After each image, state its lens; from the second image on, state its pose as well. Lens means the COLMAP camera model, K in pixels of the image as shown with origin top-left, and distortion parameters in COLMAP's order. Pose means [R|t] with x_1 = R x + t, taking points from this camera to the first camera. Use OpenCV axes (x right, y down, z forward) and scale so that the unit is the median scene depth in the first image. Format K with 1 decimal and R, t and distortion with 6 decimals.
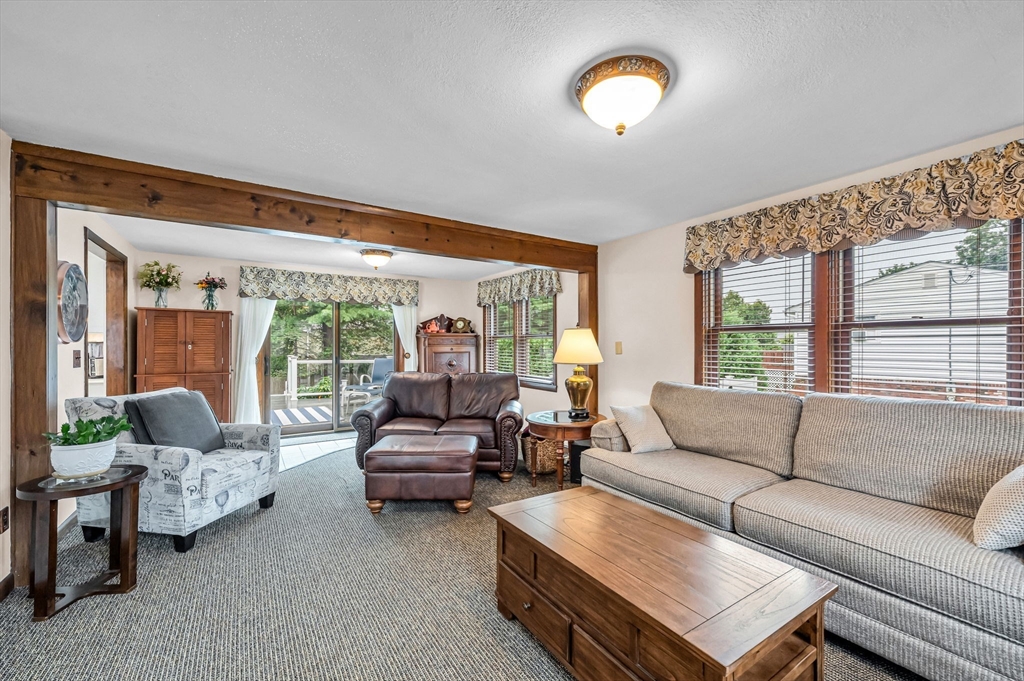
lens RADIAL K [[409.9, 0, 508.2], [0, 409.9, 341.3], [0, 0, 1]] dist [0.000178, -0.000076]
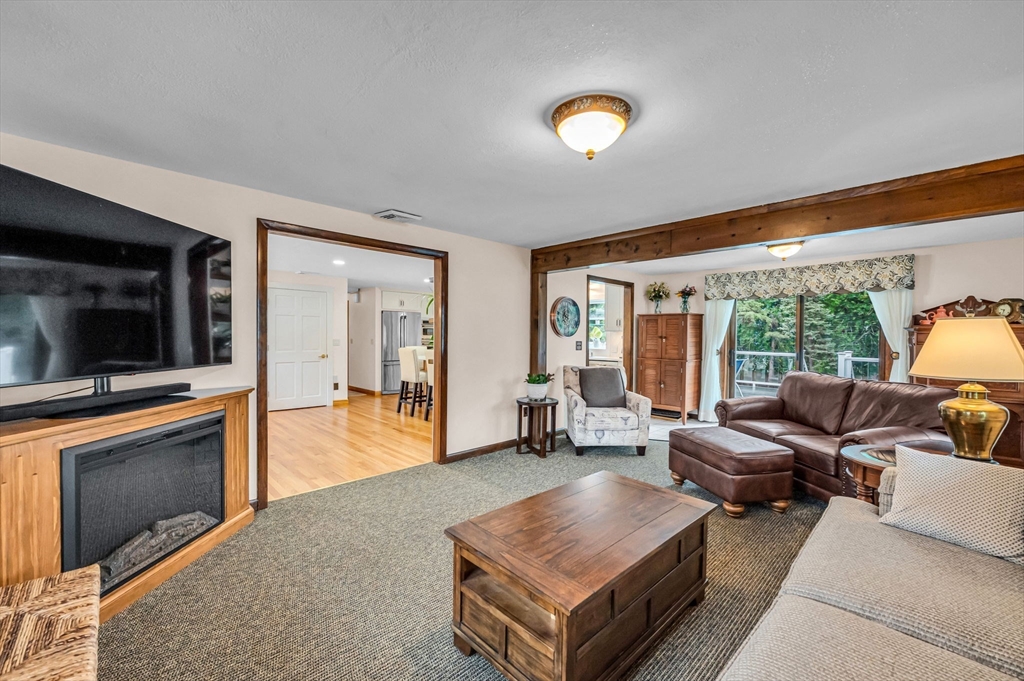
lens RADIAL K [[409.9, 0, 508.2], [0, 409.9, 341.3], [0, 0, 1]] dist [0.000178, -0.000076]
pose [[0.194521, 0.014423, -0.980792, 0.456490], [0.000483, 0.999890, 0.014800, -0.004160], [0.980898, -0.003352, 0.194493, 0.185345]]
